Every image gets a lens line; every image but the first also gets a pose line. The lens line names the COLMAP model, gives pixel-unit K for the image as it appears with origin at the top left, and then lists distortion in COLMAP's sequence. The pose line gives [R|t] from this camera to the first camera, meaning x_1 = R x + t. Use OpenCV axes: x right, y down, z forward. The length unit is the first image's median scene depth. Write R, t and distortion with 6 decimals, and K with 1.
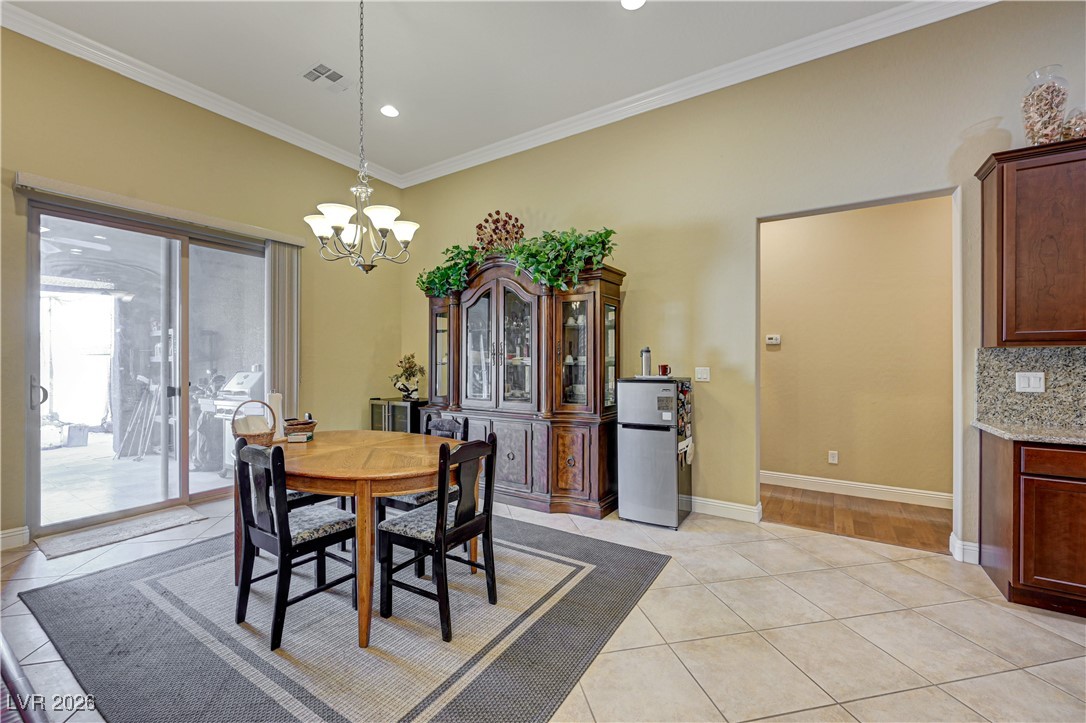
lens RADIAL K [[441.4, 0, 543.8], [0, 441.4, 363.8], [0, 0, 1]] dist [-0.002268, 0.000298]
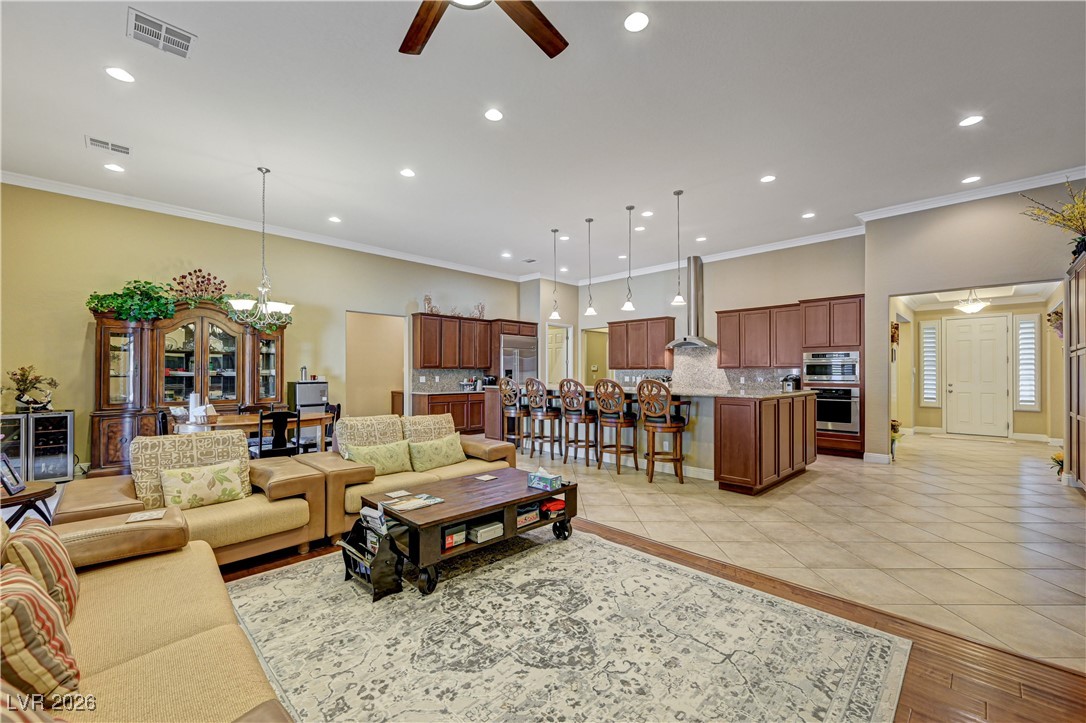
lens RADIAL K [[441.4, 0, 546.2], [0, 441.4, 365.7], [0, 0, 1]] dist [-0.002268, 0.000298]
pose [[0.216982, 0.008043, 0.976143, -1.440329], [-0.006067, 0.999958, -0.006891, -0.032449], [-0.976157, -0.004427, 0.217021, -0.480562]]
